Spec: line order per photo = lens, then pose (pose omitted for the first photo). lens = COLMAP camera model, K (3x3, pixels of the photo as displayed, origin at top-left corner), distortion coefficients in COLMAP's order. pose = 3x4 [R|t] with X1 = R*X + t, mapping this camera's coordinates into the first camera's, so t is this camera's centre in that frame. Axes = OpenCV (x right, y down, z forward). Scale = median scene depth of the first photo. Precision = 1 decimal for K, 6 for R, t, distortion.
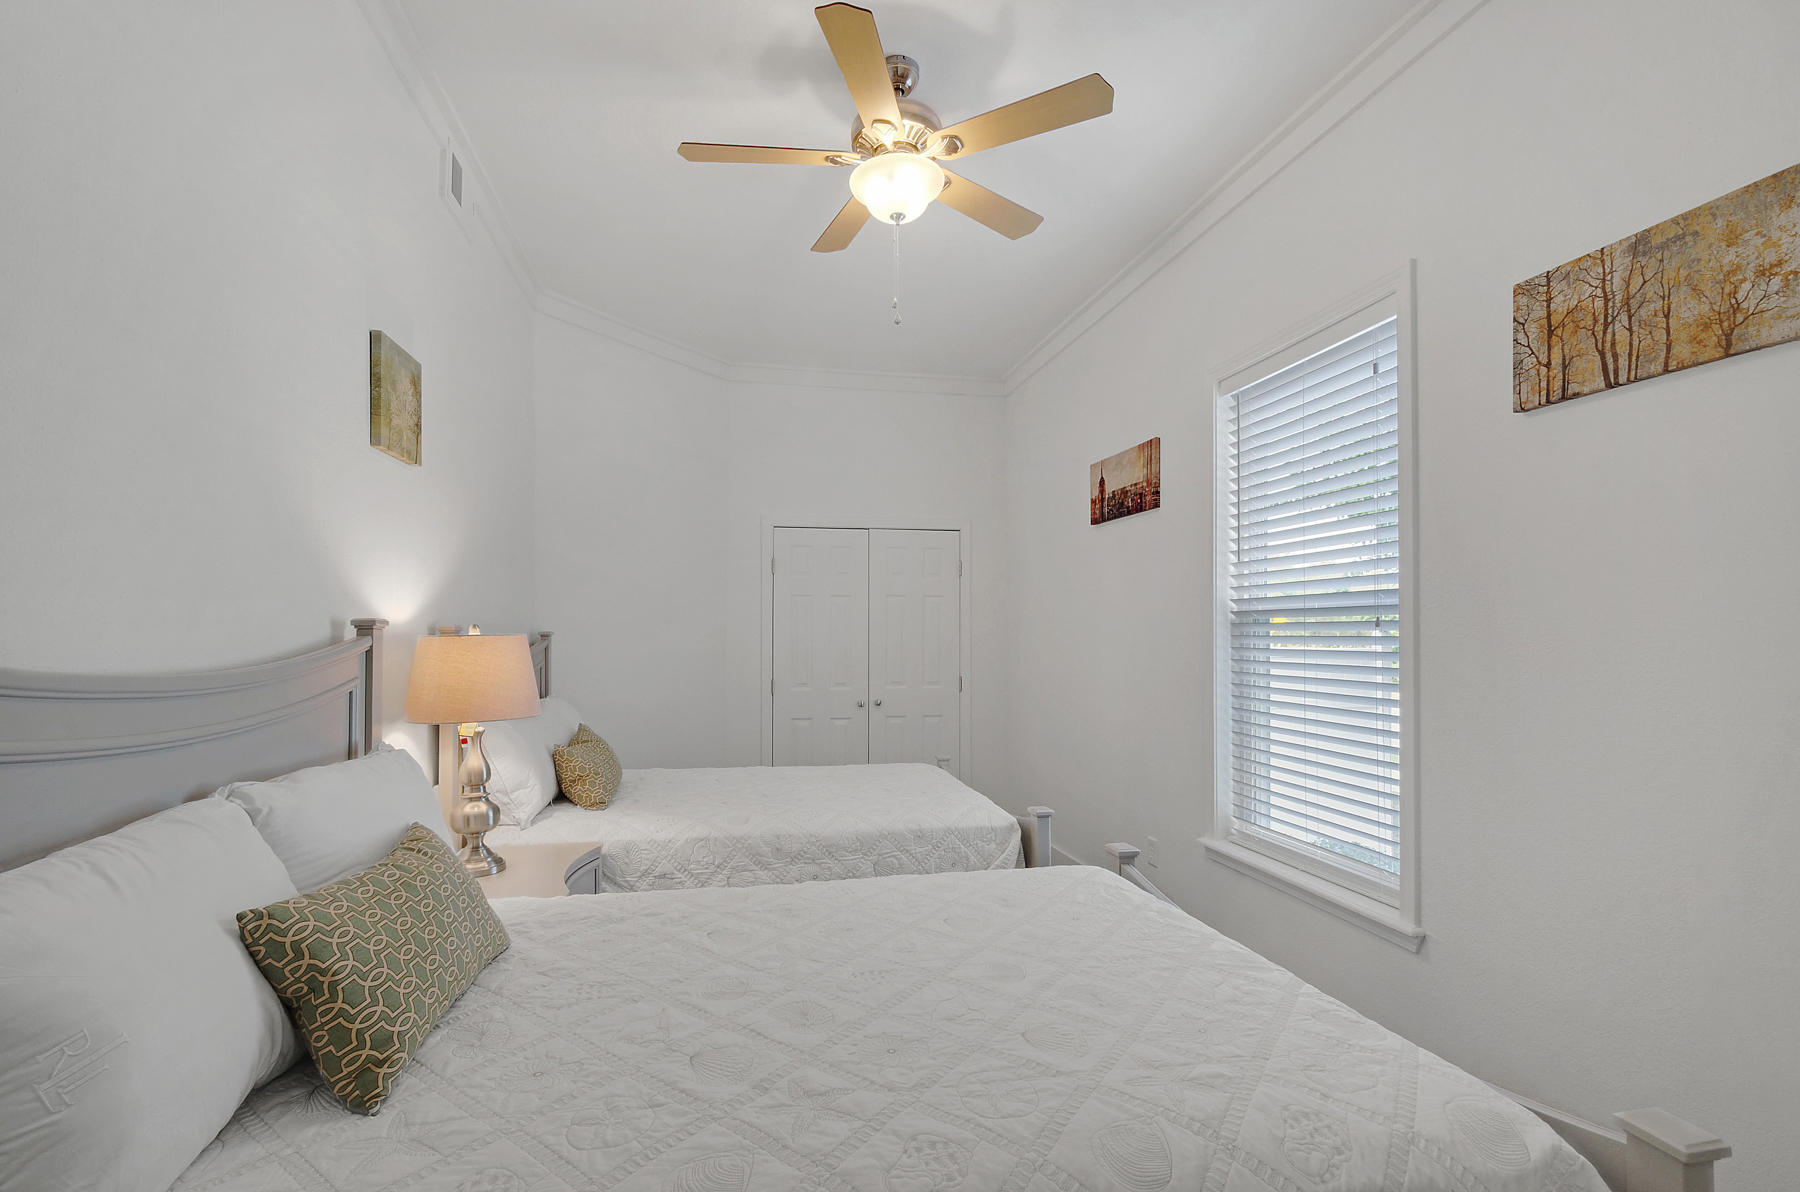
lens RADIAL K [[865.9, 0, 877.3], [0, 865.9, 643.5], [0, 0, 1]] dist [0.017859, -0.003253]
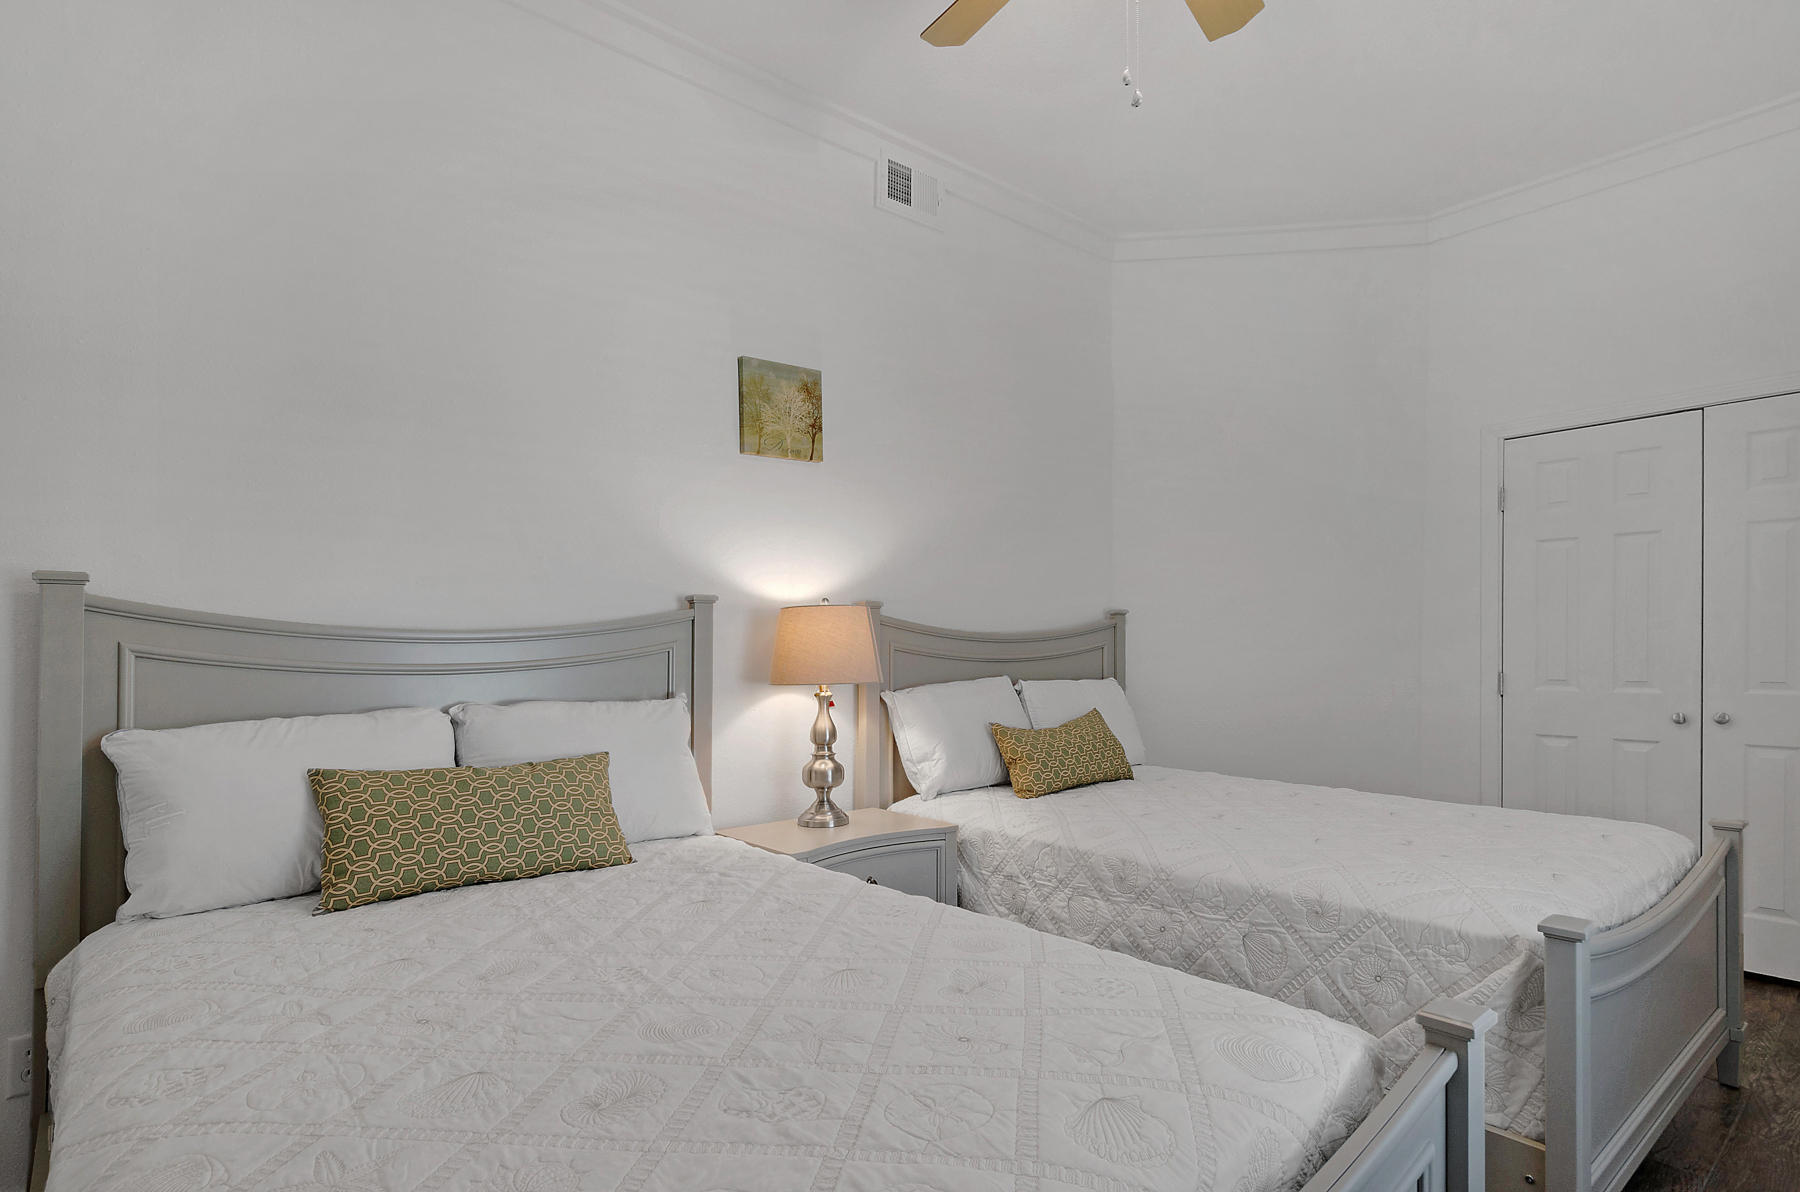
lens RADIAL K [[929.3, 0, 877.0], [0, 929.3, 643.7], [0, 0, 1]] dist [0.025608, -0.003272]
pose [[0.469053, -0.007315, -0.883140, 0.509969], [0.006272, 0.999968, -0.004952, 0.036008], [0.883148, -0.003216, 0.469084, 0.435807]]
